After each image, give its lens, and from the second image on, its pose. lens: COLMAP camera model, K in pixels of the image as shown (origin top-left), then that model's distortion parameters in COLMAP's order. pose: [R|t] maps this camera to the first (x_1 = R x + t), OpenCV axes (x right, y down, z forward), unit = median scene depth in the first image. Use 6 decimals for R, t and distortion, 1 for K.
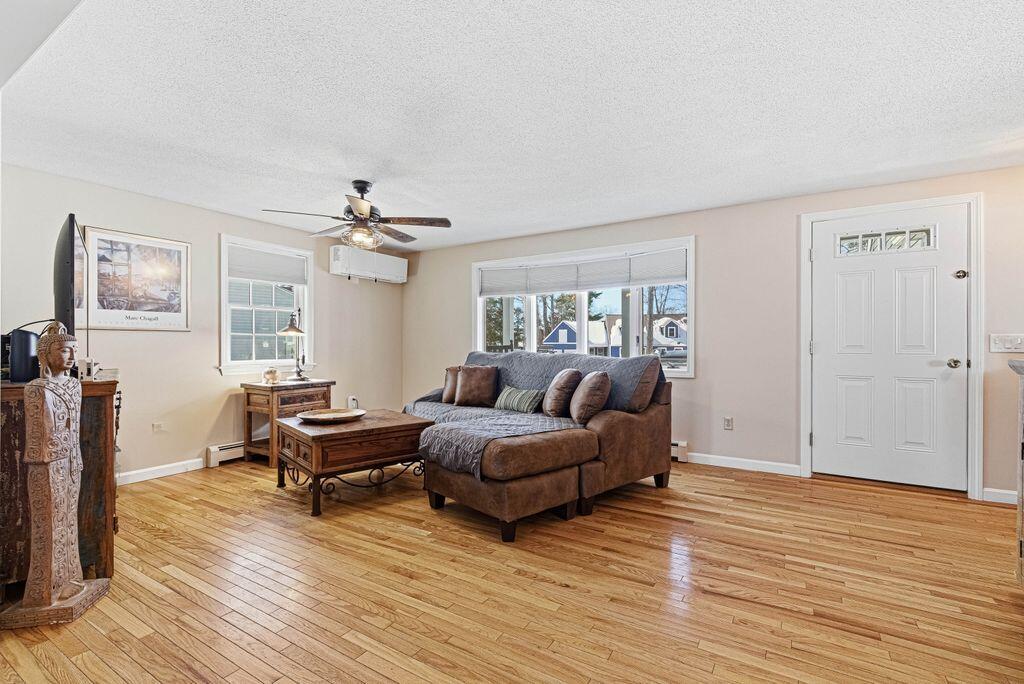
lens RADIAL K [[473.0, 0, 505.6], [0, 473.0, 343.1], [0, 0, 1]] dist [-0.011688, 0.000050]
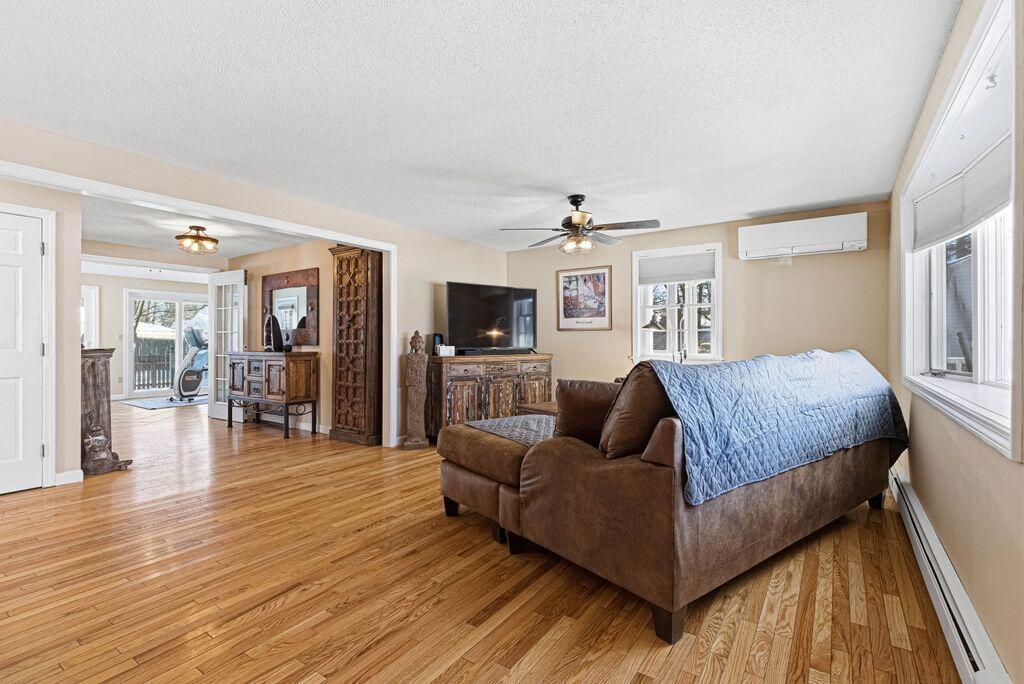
lens RADIAL K [[473.0, 0, 505.0], [0, 473.0, 342.0], [0, 0, 1]] dist [-0.011688, 0.000050]
pose [[-0.047855, 0.005015, -0.998842, 0.857713], [0.007273, 0.999963, 0.004672, 0.001729], [0.998828, -0.007041, -0.047889, 0.905934]]
